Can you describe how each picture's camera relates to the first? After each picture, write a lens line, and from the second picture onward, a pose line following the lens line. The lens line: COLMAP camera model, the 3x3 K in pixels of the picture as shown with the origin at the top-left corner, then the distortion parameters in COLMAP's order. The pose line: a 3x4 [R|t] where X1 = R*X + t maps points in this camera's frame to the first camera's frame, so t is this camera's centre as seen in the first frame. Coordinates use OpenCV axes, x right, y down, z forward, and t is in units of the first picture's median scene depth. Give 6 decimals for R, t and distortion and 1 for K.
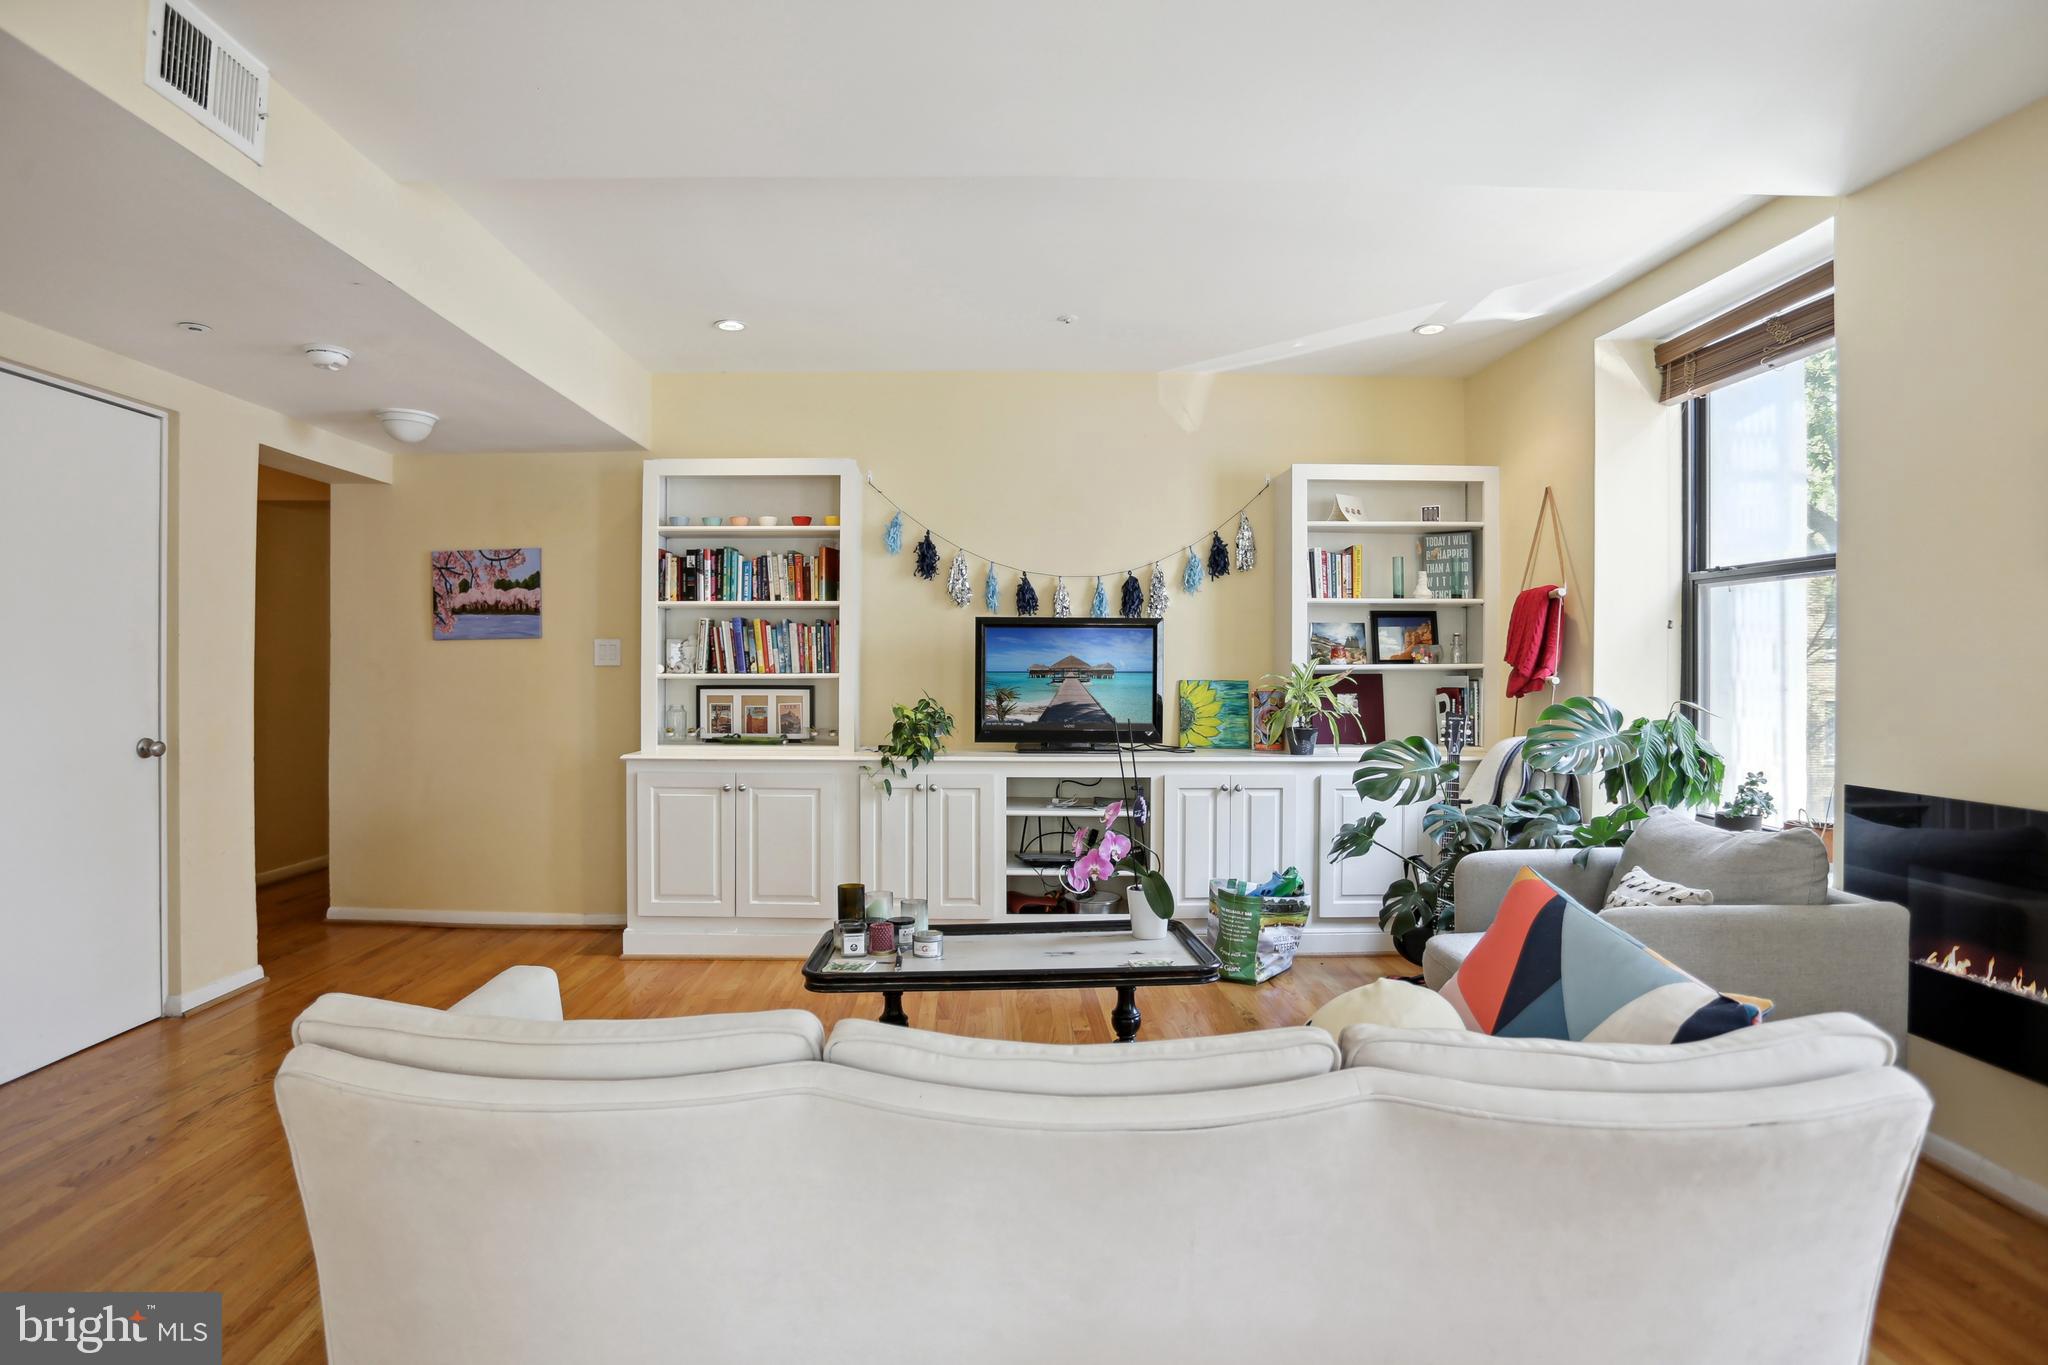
lens RADIAL K [[1016.5, 0, 989.5], [0, 1016.5, 668.9], [0, 0, 1]] dist [-0.069059, 0.030921]
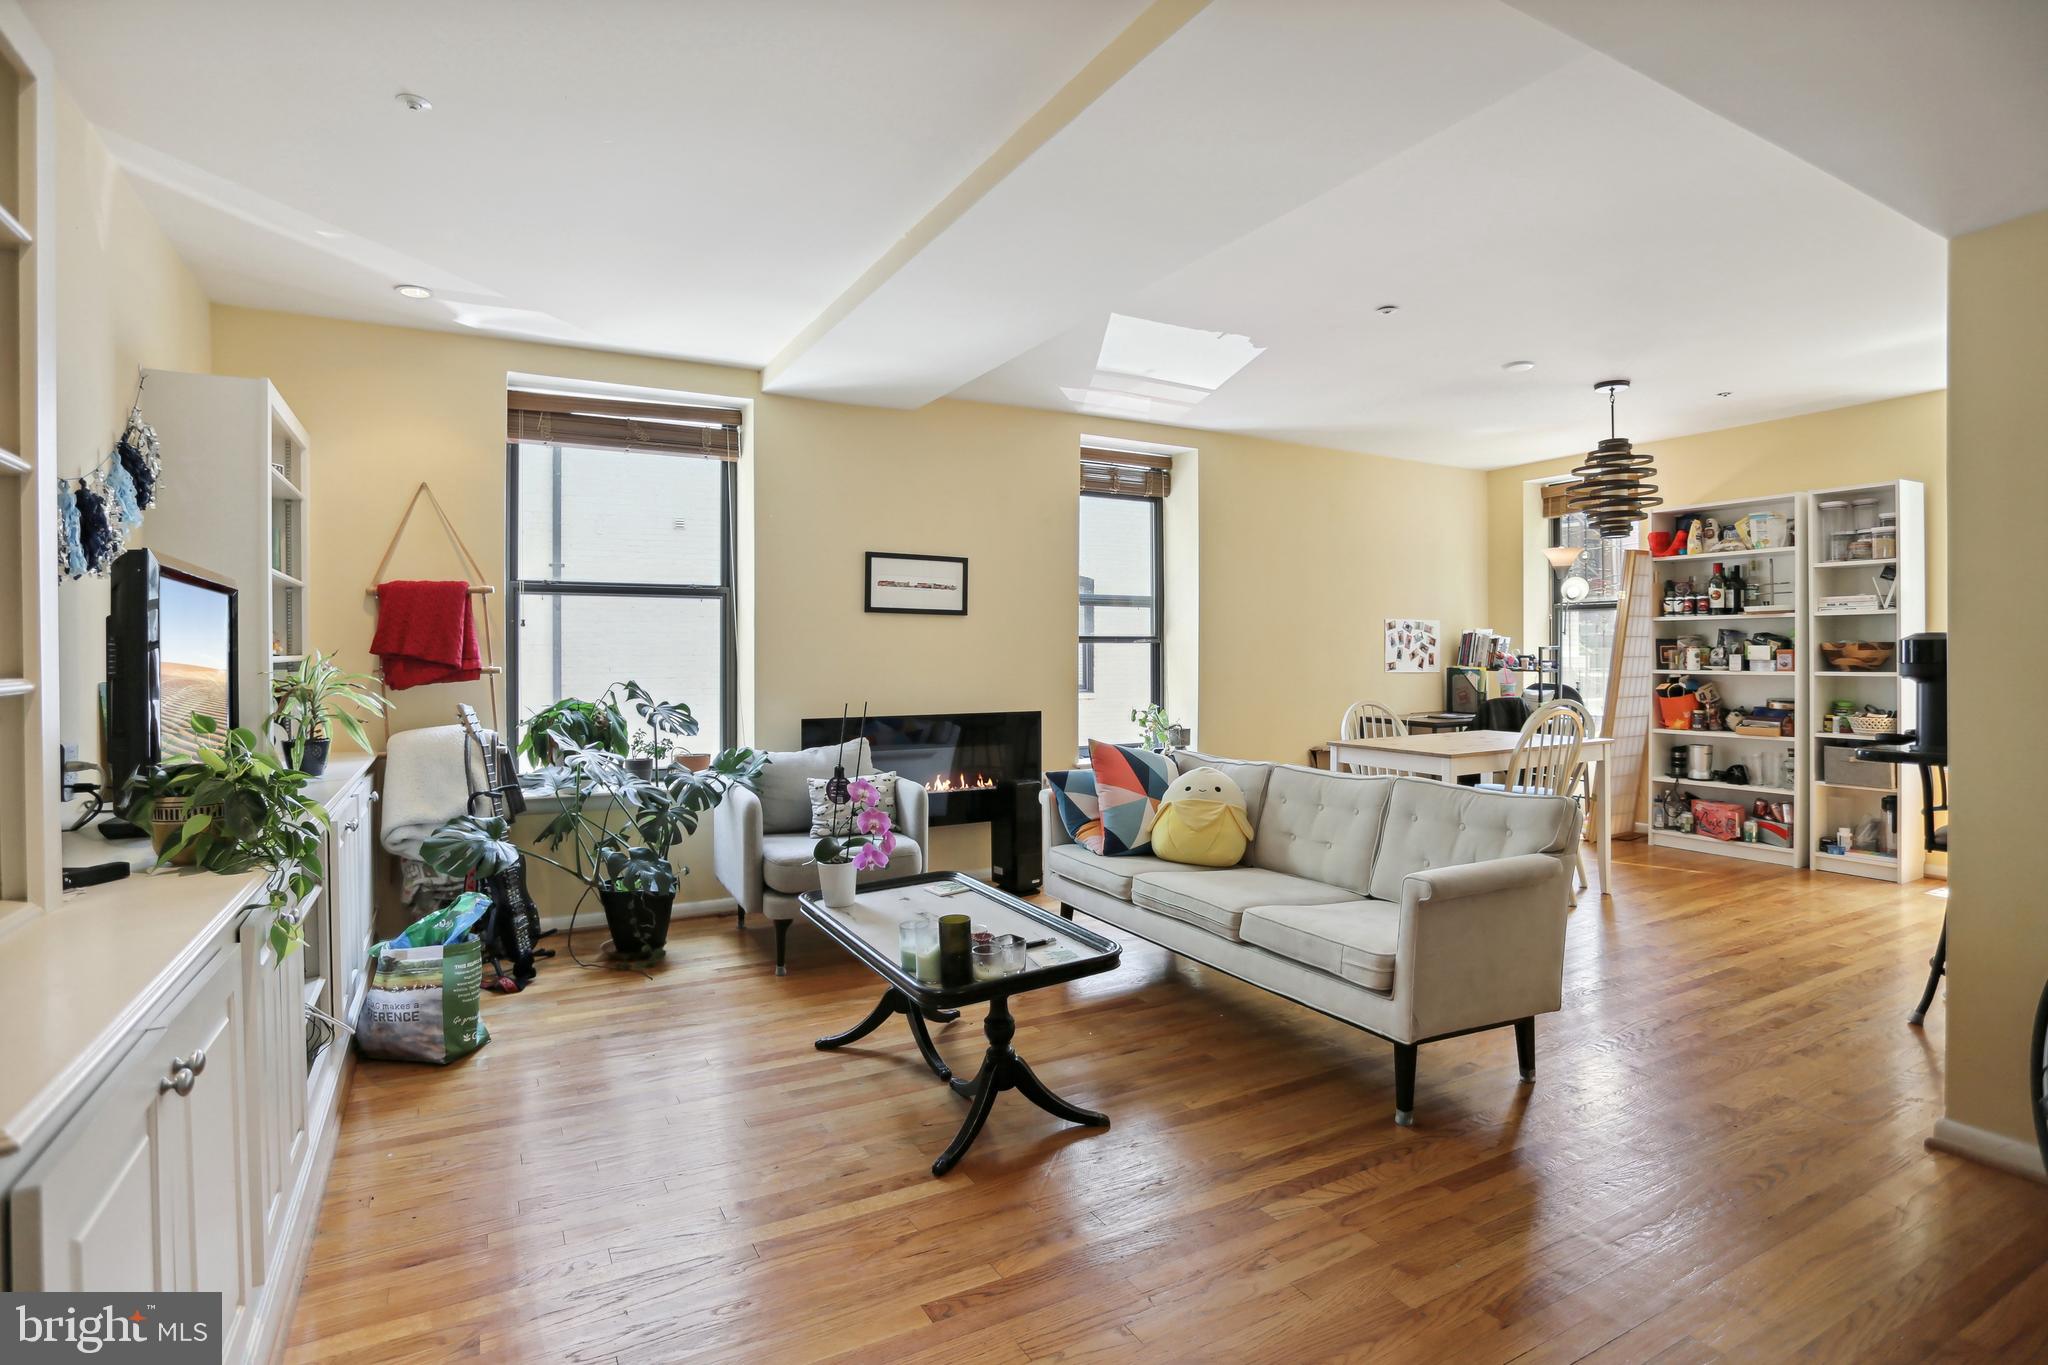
lens RADIAL K [[1016.5, 0, 1021.9], [0, 1016.5, 660.9], [0, 0, 1]] dist [-0.069059, 0.030921]
pose [[-0.484822, -0.003602, 0.874605, -0.585991], [0.004702, 0.999966, 0.006725, -0.002527], [-0.874600, 0.007373, -0.484789, 0.884646]]
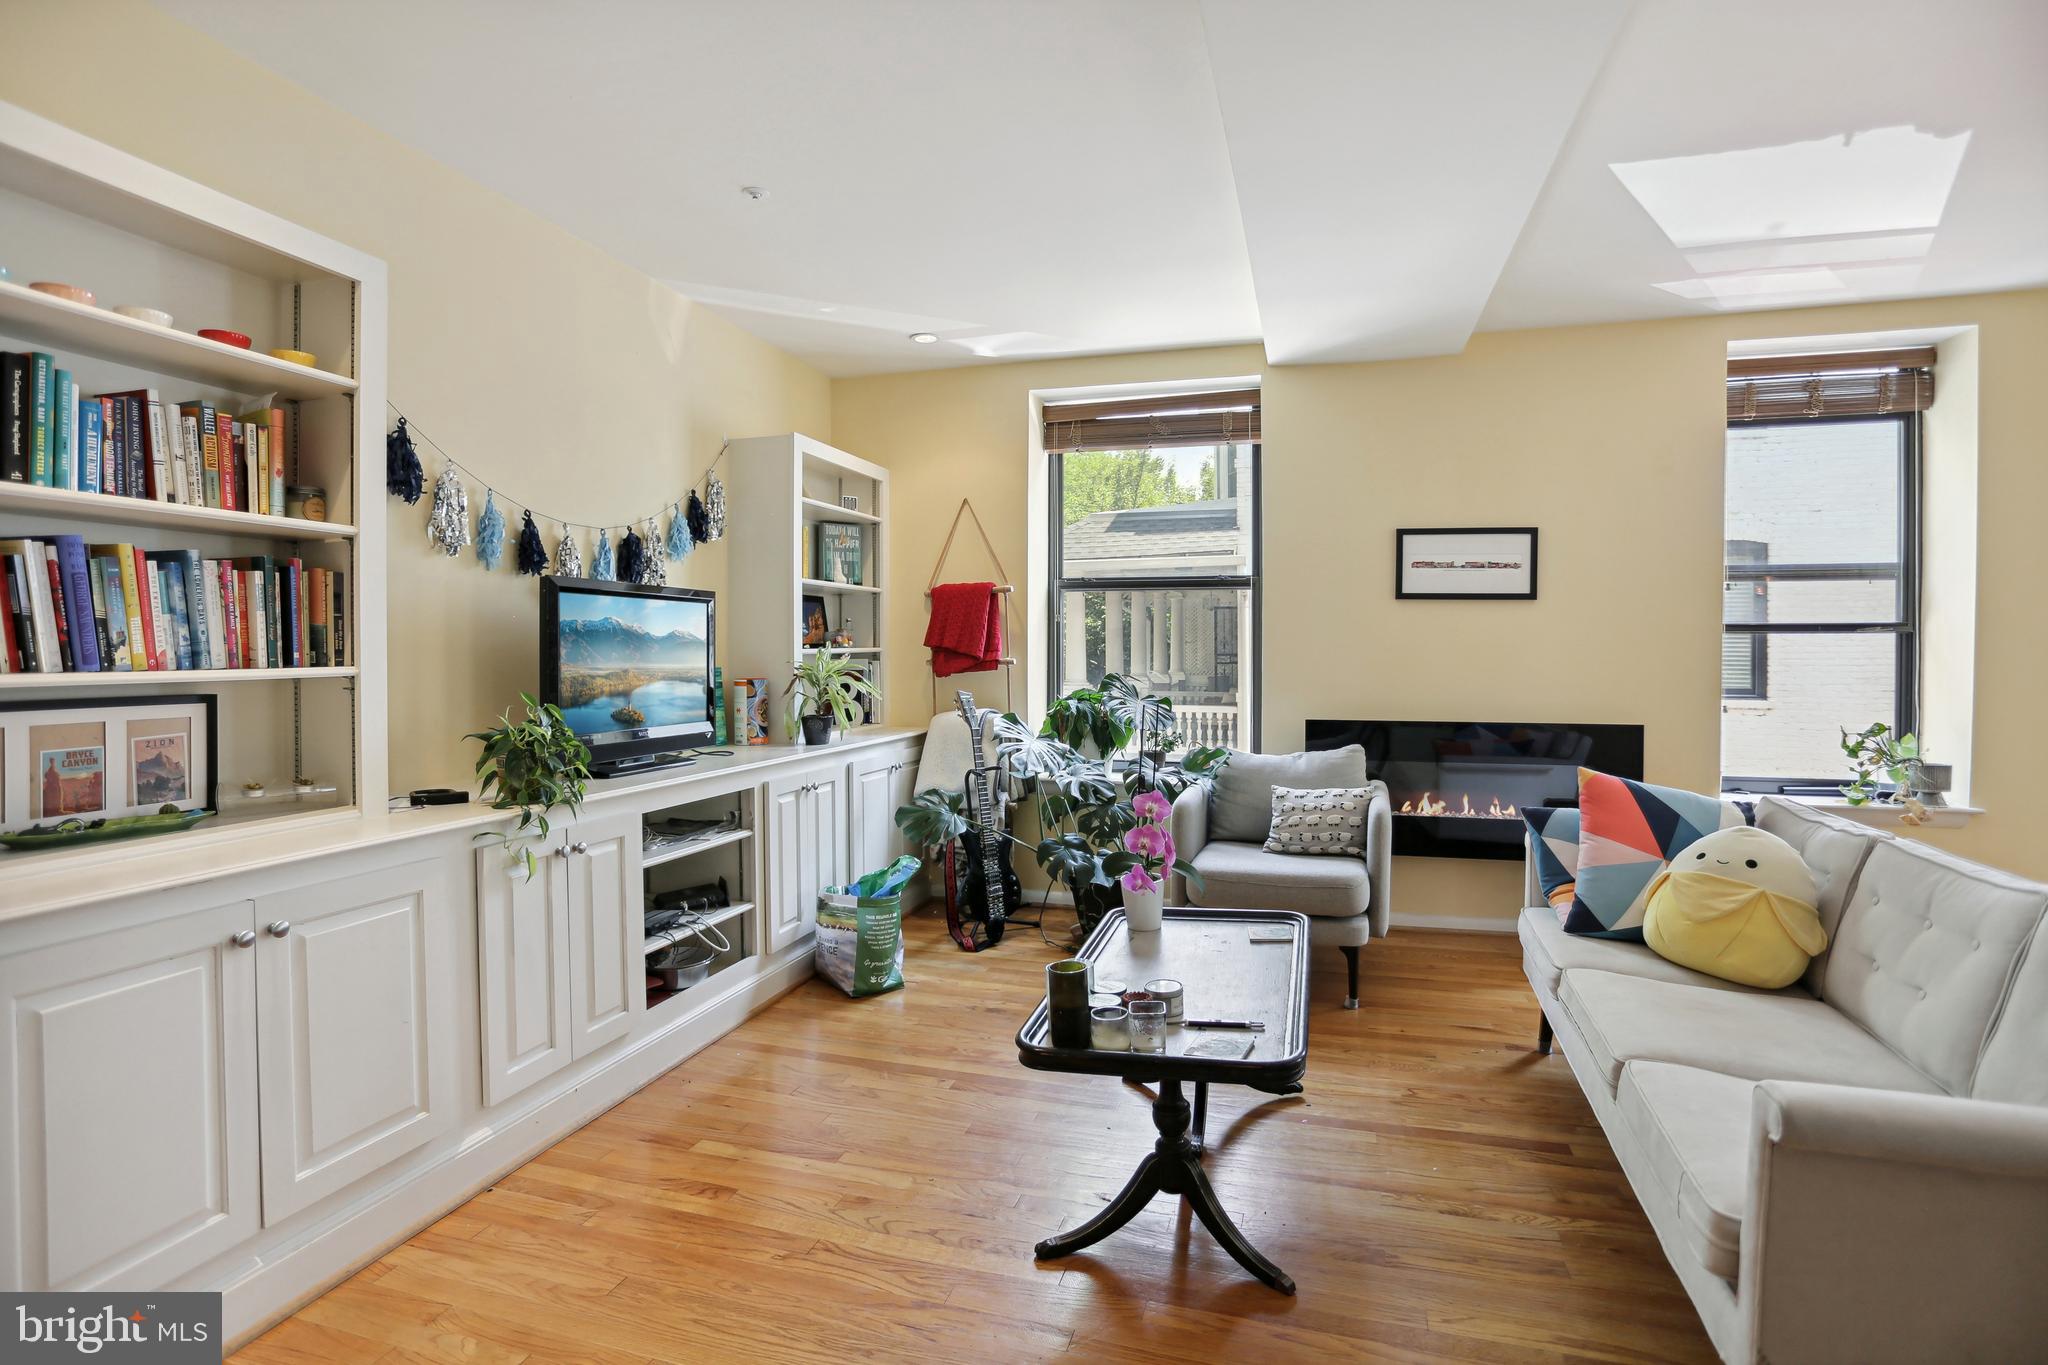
lens RADIAL K [[1016.5, 0, 1025.4], [0, 1016.5, 657.7], [0, 0, 1]] dist [-0.069059, 0.030921]
pose [[0.286179, -0.010587, 0.958118, -0.536338], [0.001782, 0.999943, 0.010517, -0.004890], [-0.958175, -0.001302, 0.286181, 0.539828]]
